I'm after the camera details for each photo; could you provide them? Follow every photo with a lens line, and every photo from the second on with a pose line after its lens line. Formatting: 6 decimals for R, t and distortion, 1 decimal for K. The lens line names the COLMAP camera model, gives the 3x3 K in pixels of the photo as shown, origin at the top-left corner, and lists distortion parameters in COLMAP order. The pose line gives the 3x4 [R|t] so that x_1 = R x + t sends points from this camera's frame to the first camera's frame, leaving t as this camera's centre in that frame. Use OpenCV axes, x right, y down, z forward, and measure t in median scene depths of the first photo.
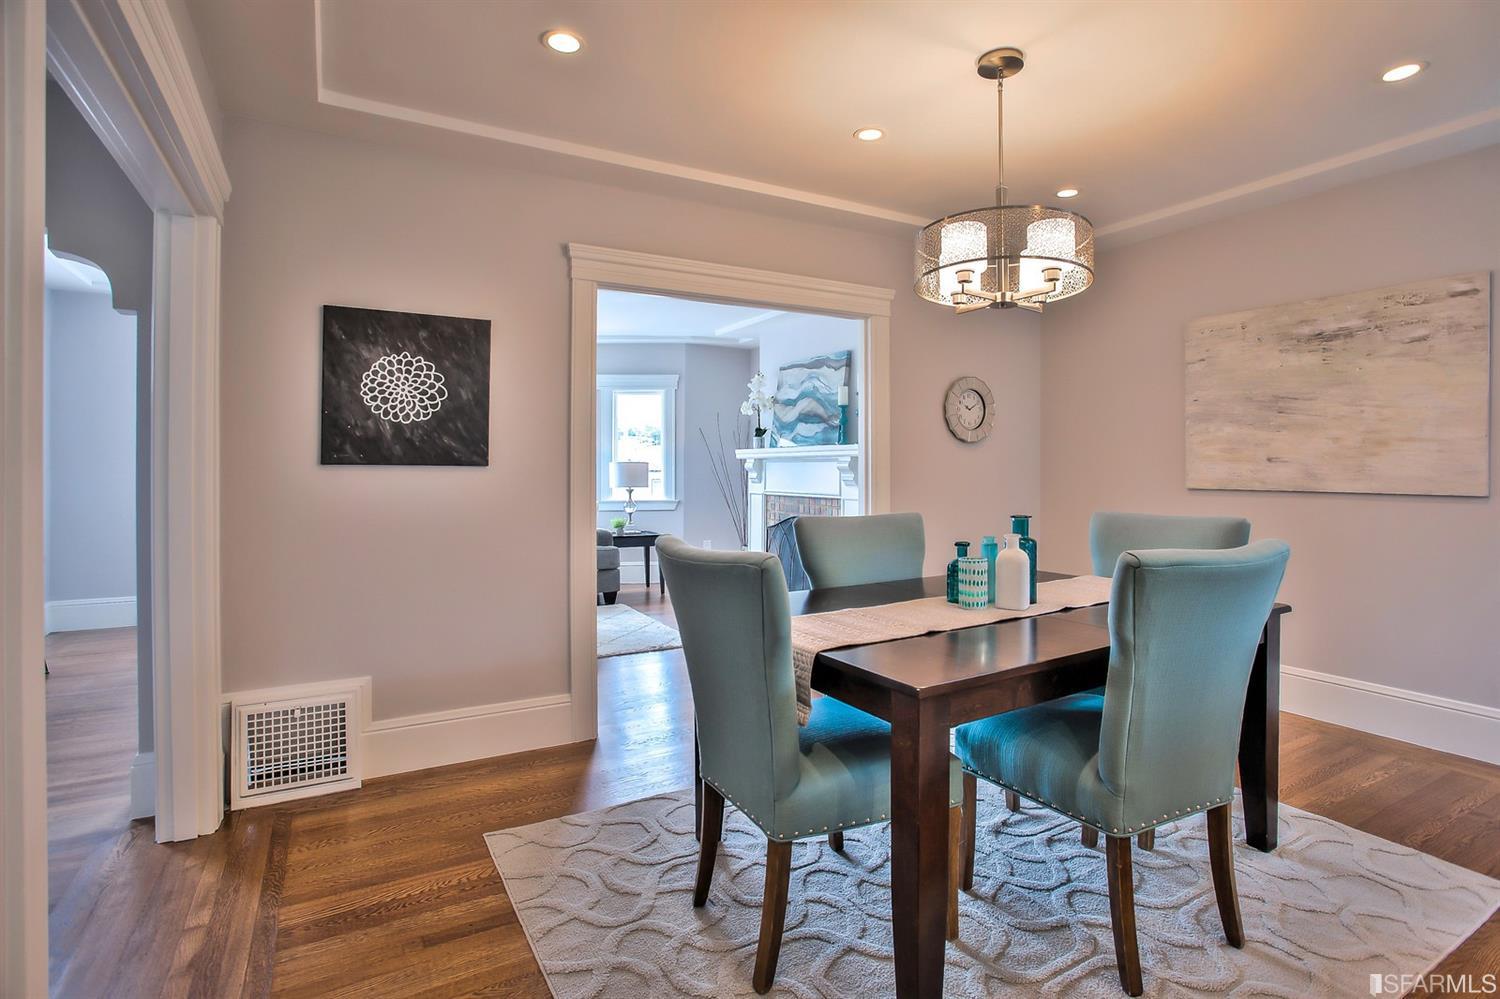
lens RADIAL K [[717.2, 0, 745.4], [0, 717.2, 465.1], [0, 0, 1]] dist [-0.063751, 0.026459]
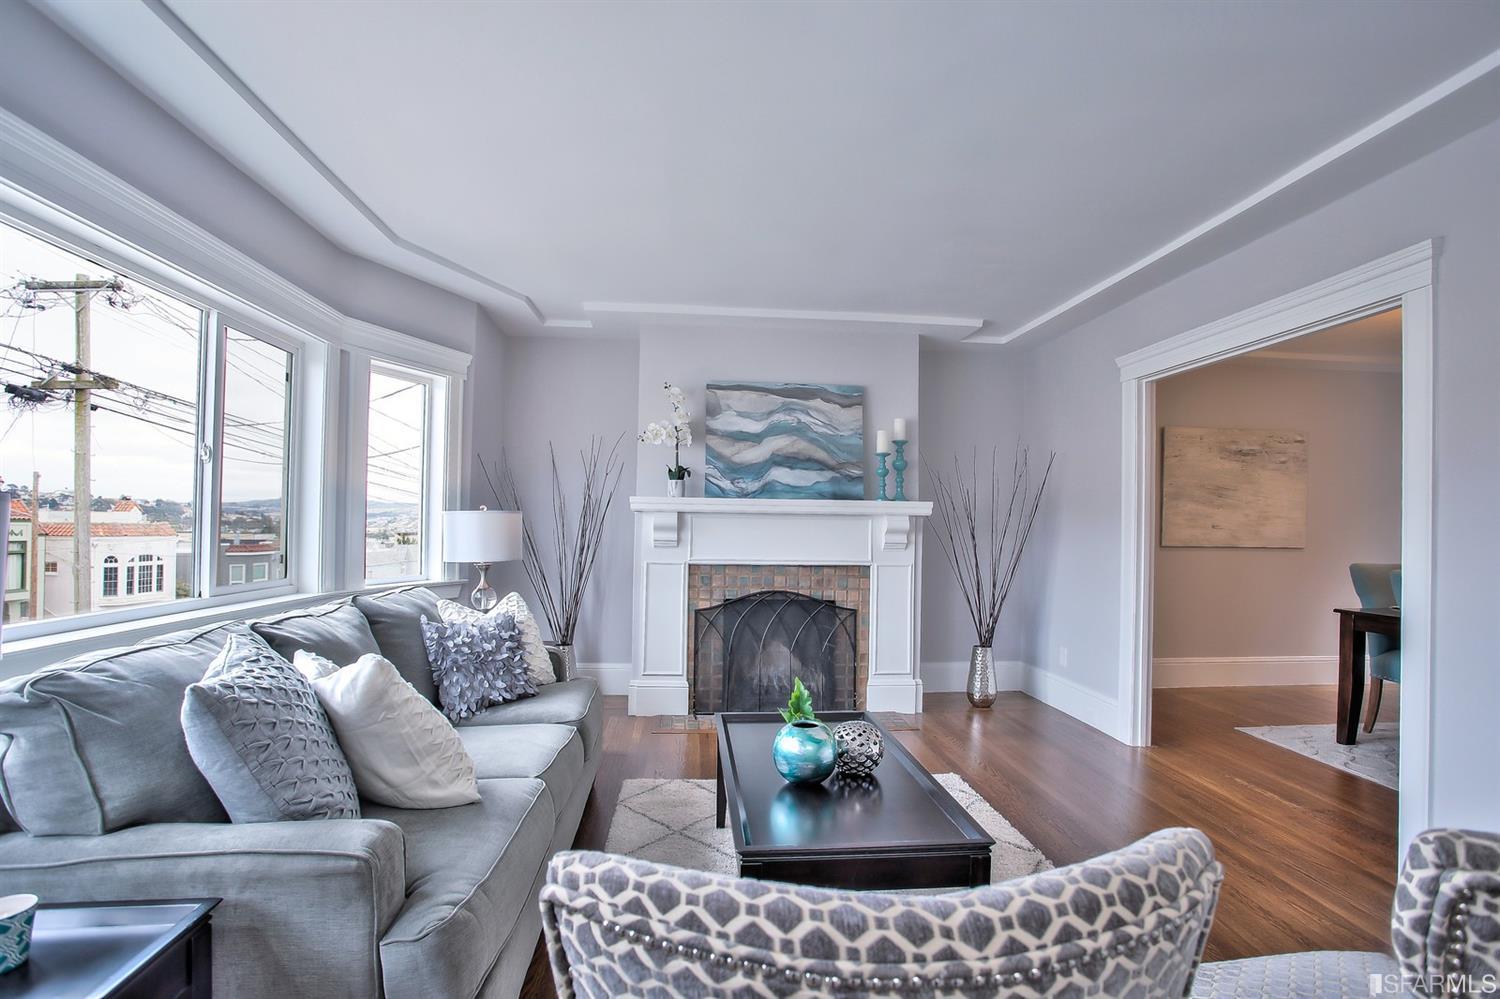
lens RADIAL K [[748.0, 0, 749.9], [0, 748.0, 514.9], [0, 0, 1]] dist [-0.074977, 0.036242]
pose [[0.420415, 0.014596, 0.907214, -1.149460], [-0.016759, 0.999825, -0.008319, -0.003374], [-0.907177, -0.011706, 0.420587, 1.244442]]
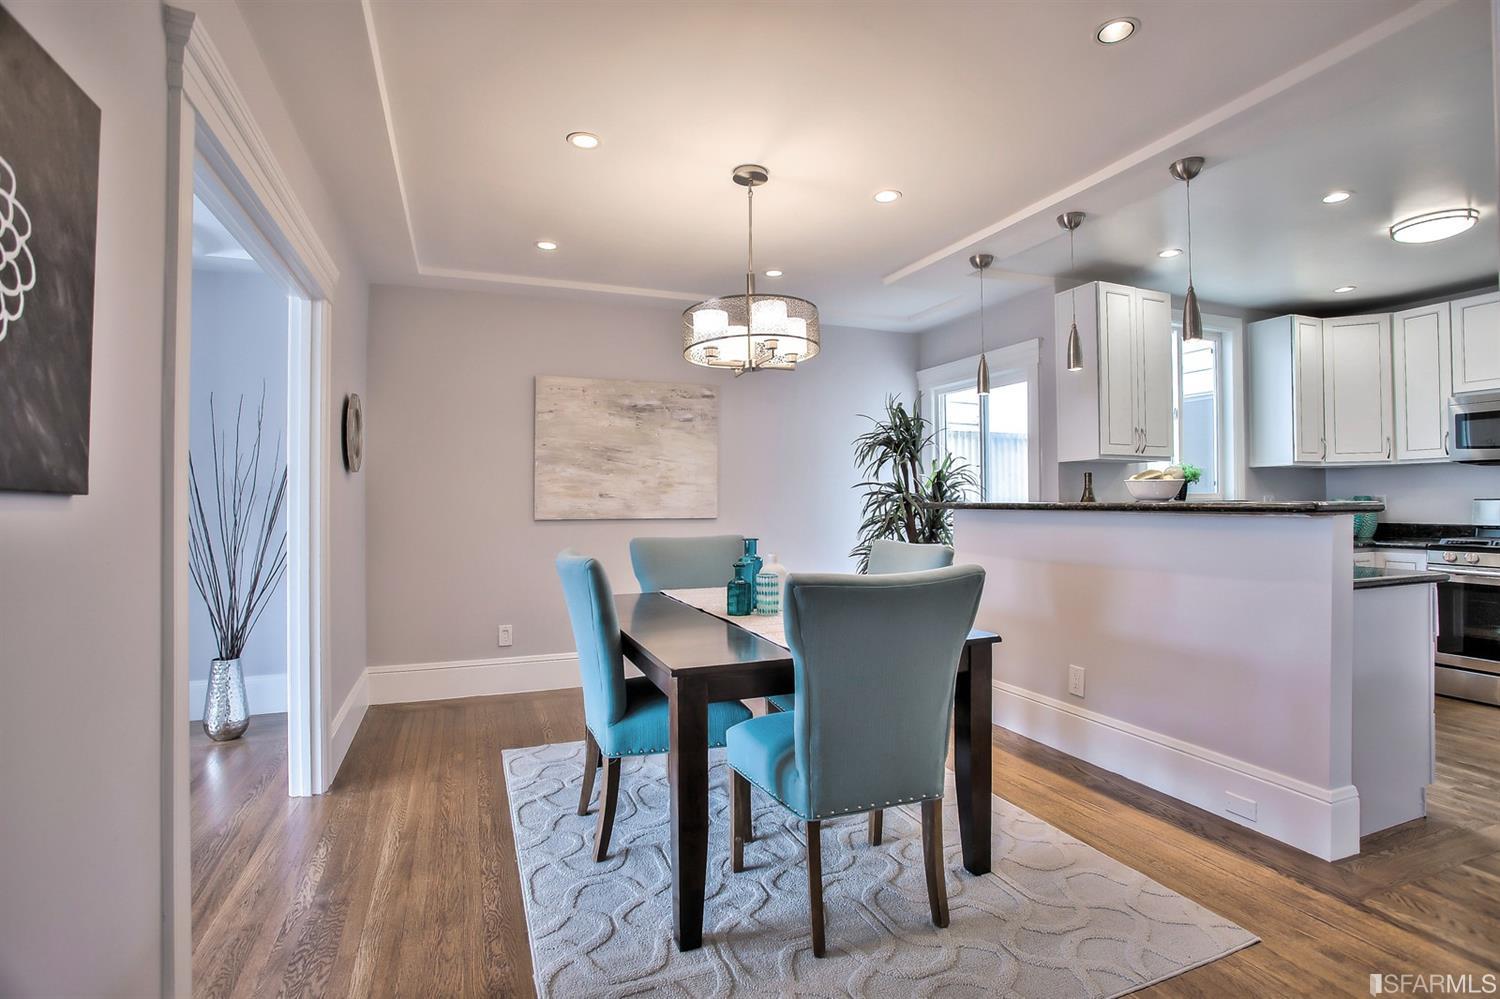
lens RADIAL K [[743.2, 0, 750.0], [0, 743.2, 499.5], [0, 0, 1]] dist [-0.064485, 0.035792]
pose [[0.144607, 0.001741, 0.989488, -0.580794], [0.000908, 0.999998, -0.001893, 0.002529], [-0.989489, 0.001172, 0.144605, 0.519144]]
